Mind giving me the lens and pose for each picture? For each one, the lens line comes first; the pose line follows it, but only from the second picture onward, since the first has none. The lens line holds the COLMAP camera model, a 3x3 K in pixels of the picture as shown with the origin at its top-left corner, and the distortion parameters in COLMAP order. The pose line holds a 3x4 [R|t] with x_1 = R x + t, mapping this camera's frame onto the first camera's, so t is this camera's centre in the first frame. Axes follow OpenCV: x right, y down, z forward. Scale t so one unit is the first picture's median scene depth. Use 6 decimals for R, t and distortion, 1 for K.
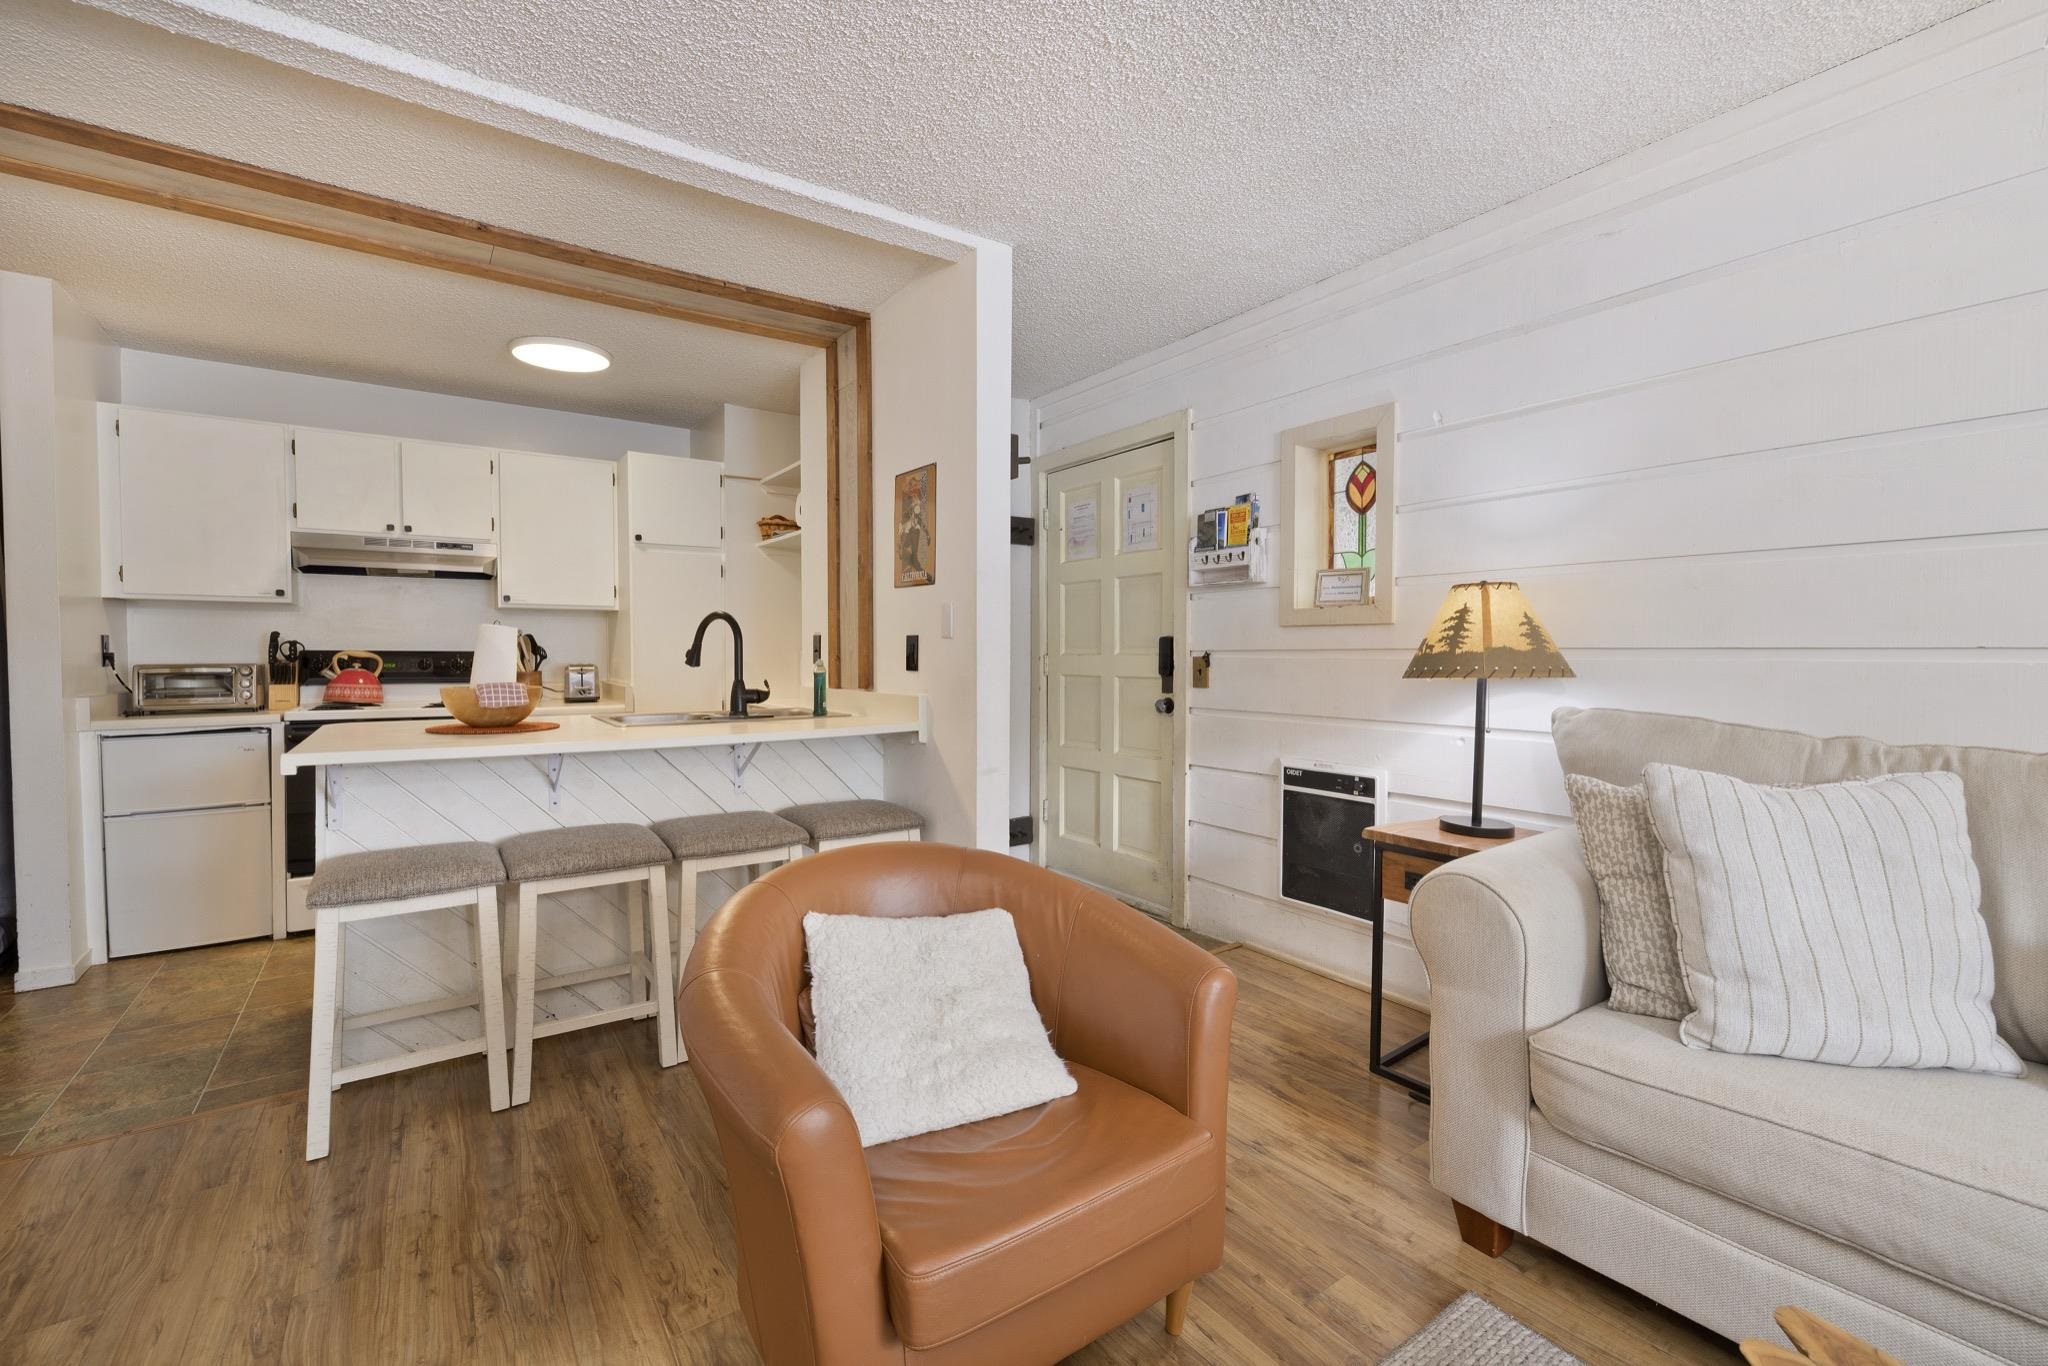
lens RADIAL K [[862.6, 0, 1007.6], [0, 862.6, 679.4], [0, 0, 1]] dist [0.002077, -0.000197]
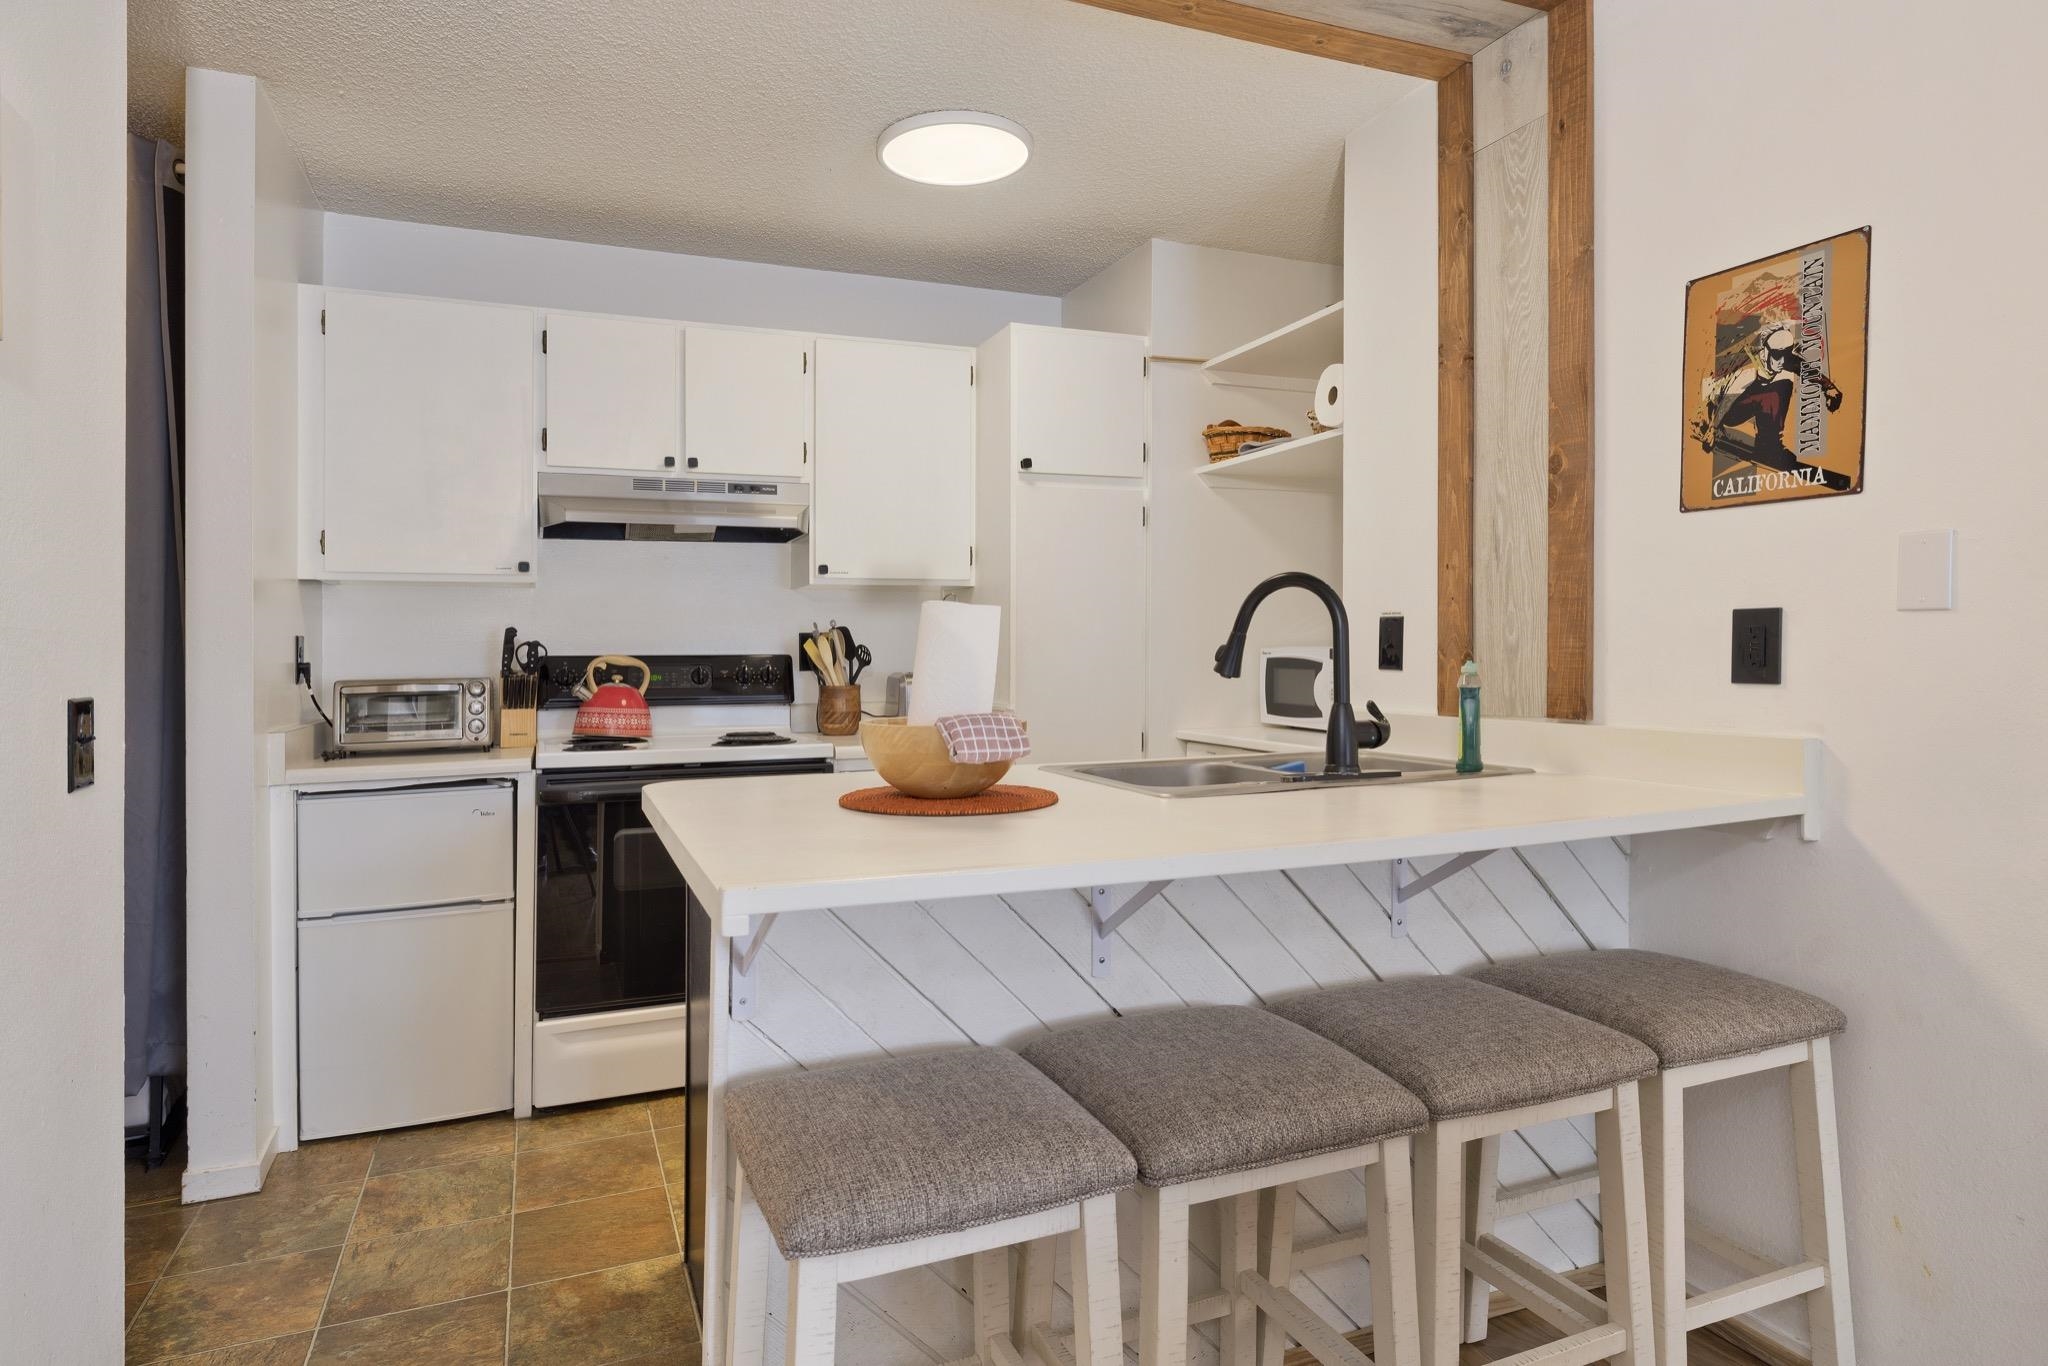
lens RADIAL K [[1148.7, 0, 999.5], [0, 1148.7, 645.1], [0, 0, 1]] dist [0.001633, 0.000617]
pose [[0.975459, -0.013326, -0.219778, -0.348801], [0.005316, 0.999301, -0.037000, -0.009459], [0.220118, 0.034924, 0.974848, 0.276866]]
